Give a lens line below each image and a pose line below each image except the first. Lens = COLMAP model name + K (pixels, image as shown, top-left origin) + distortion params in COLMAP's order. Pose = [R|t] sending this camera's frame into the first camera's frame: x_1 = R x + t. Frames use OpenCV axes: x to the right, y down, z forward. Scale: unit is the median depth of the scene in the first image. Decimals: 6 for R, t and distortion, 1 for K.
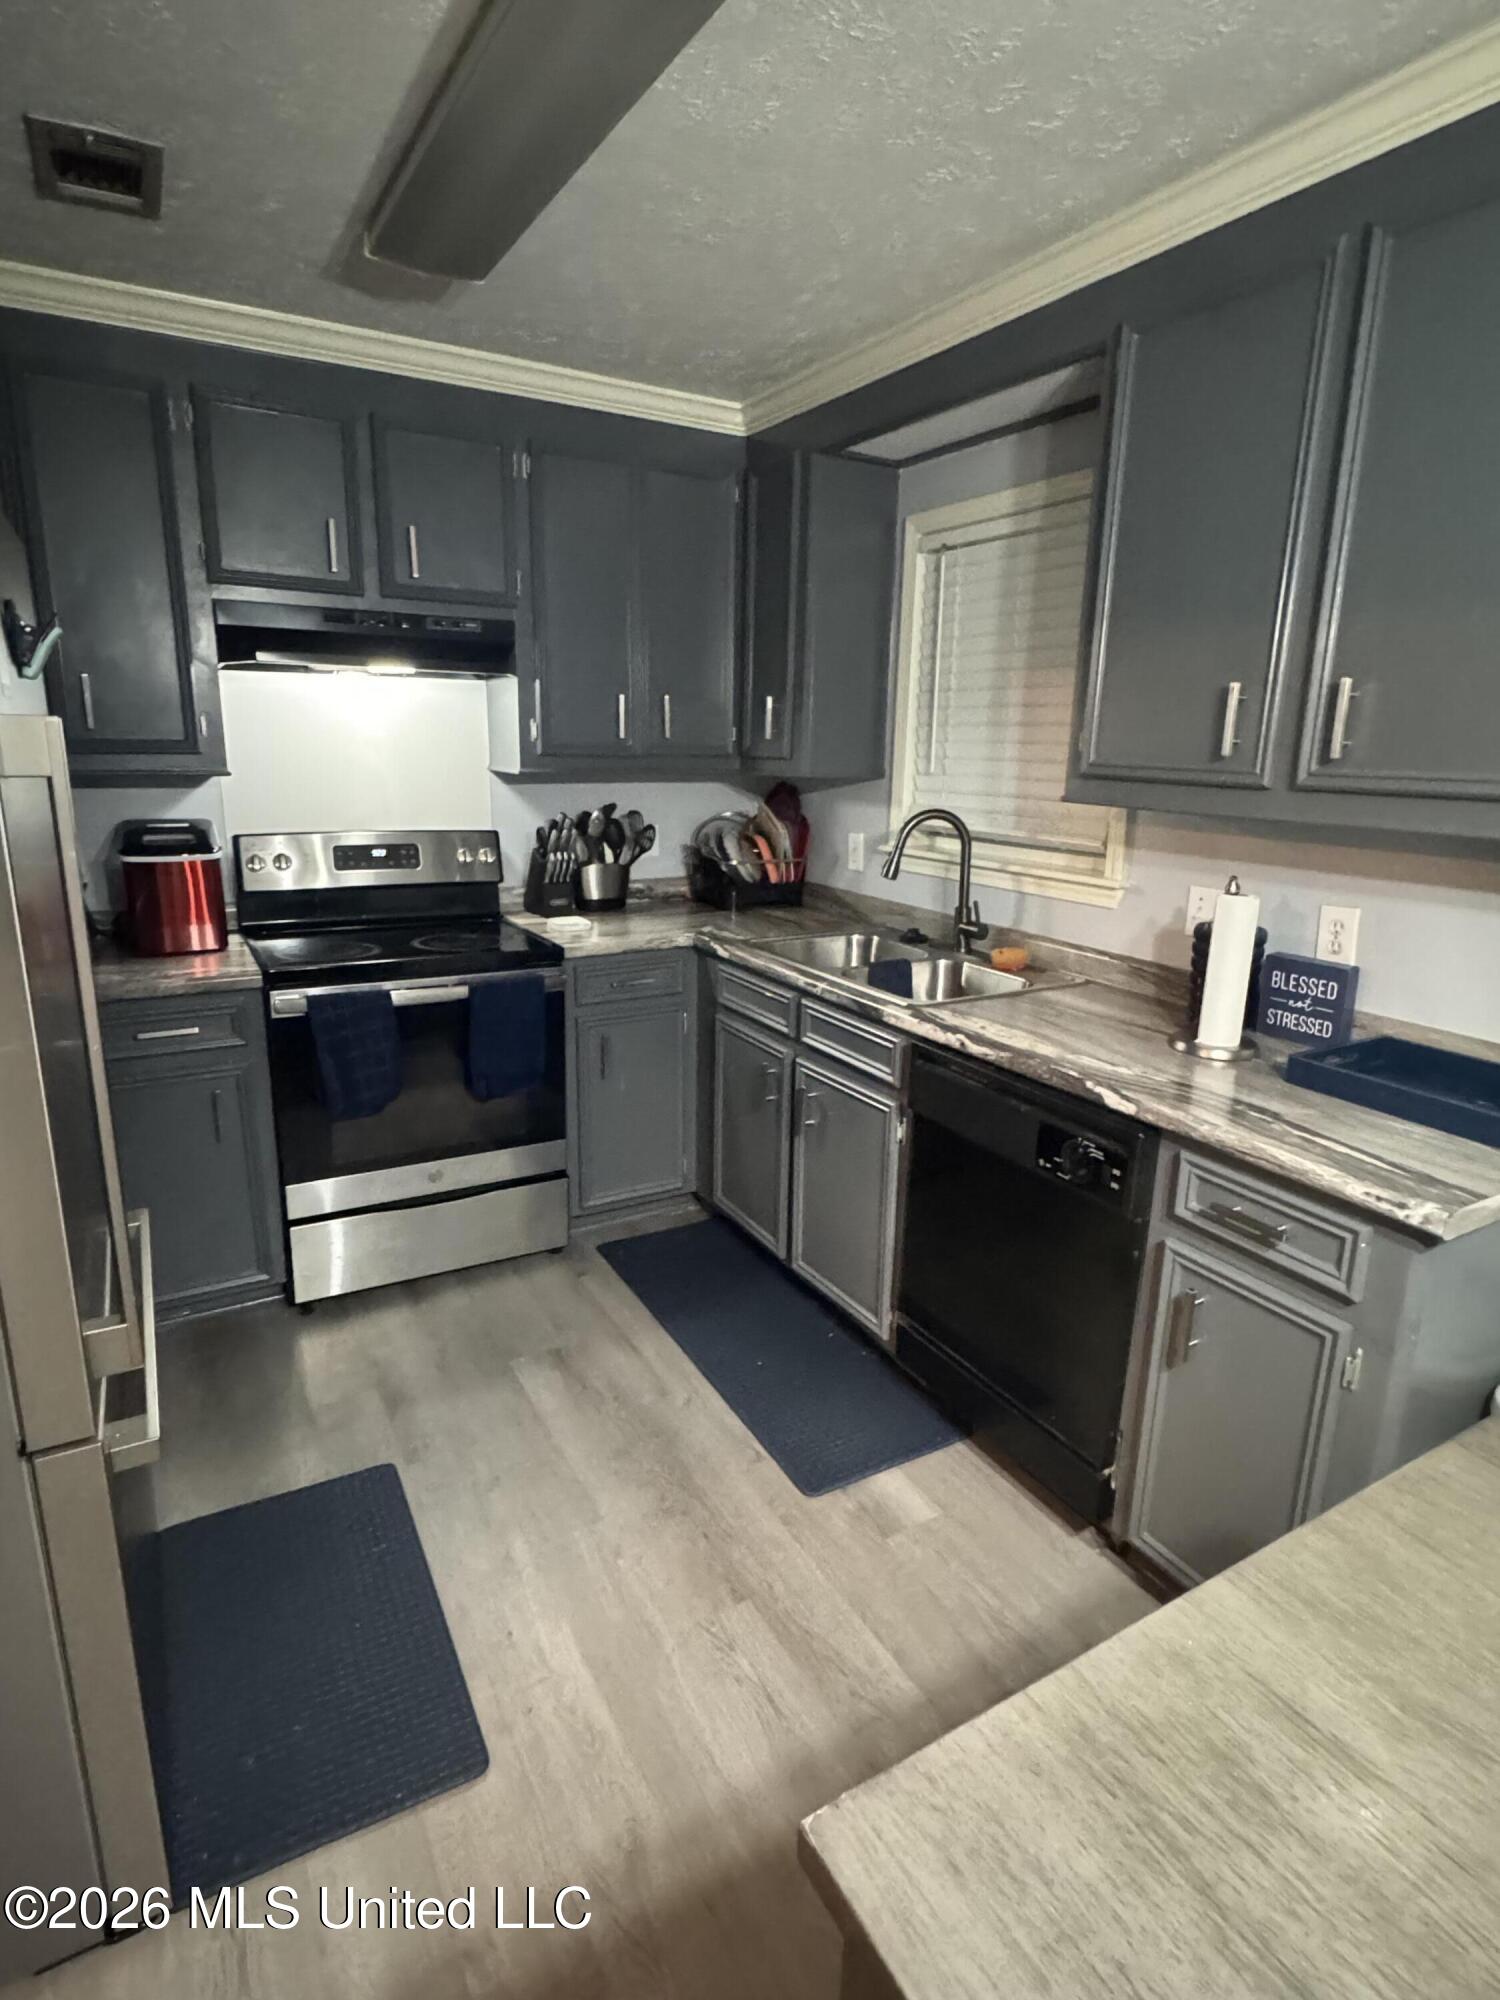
lens RADIAL K [[1058.7, 0, 743.8], [0, 1058.7, 999.4], [0, 0, 1]] dist [-0.000912, 0.001319]
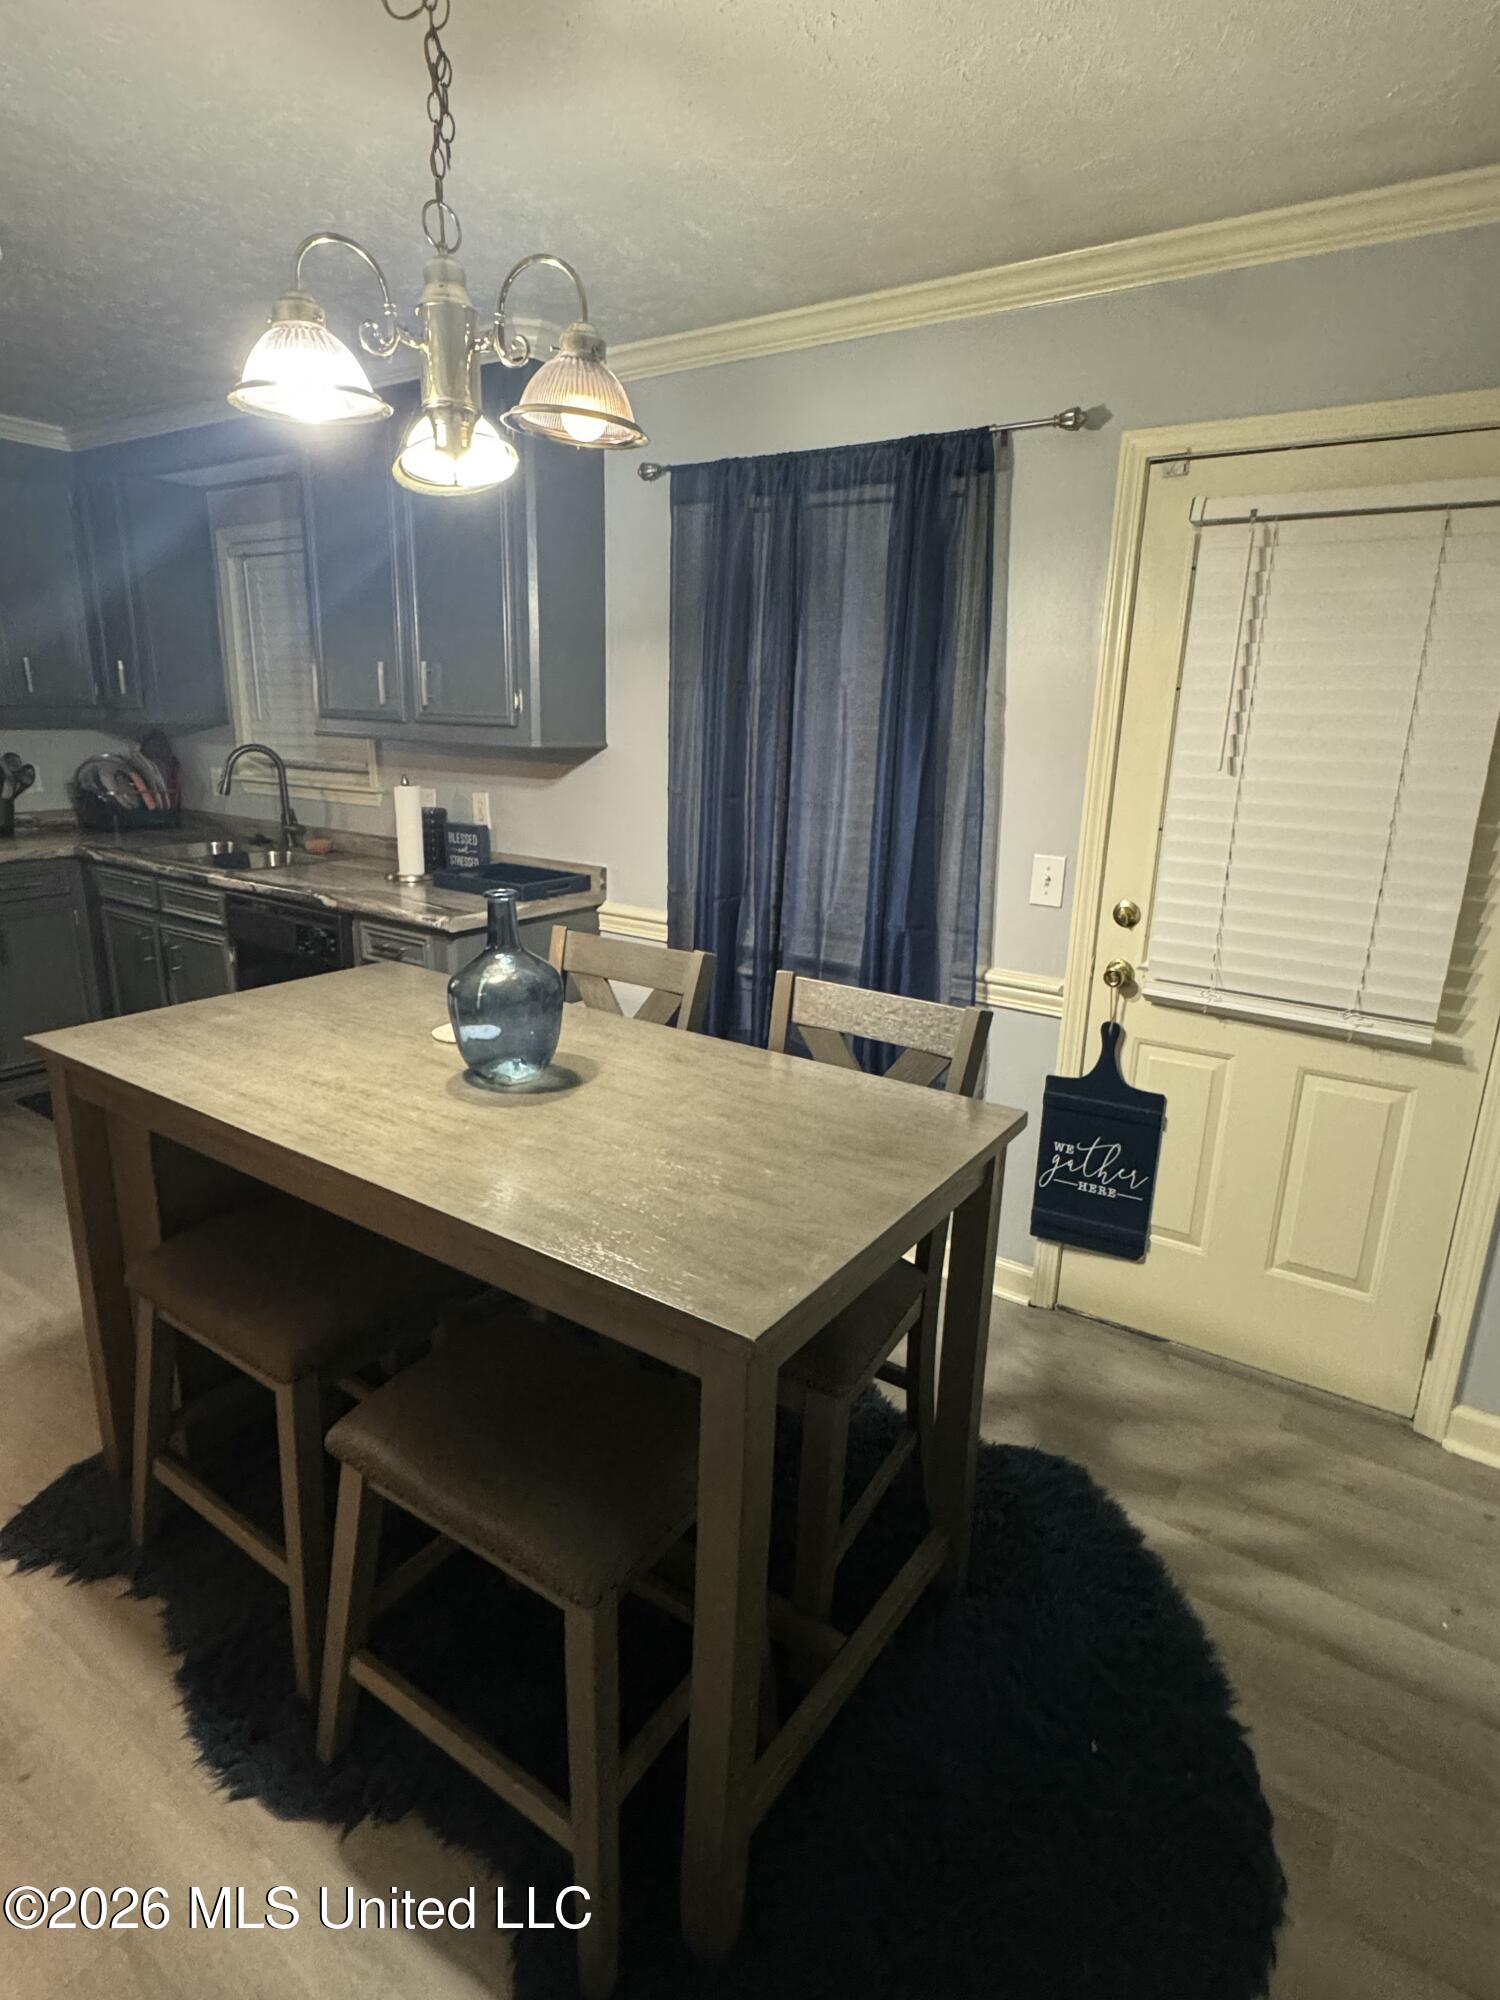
lens RADIAL K [[1058.7, 0, 754.3], [0, 1058.7, 1000.9], [0, 0, 1]] dist [-0.000912, 0.001319]
pose [[0.898743, -0.110781, 0.424250, 0.140327], [0.097416, 0.993824, 0.053139, 0.147826], [-0.427516, -0.006429, 0.903985, -0.556630]]
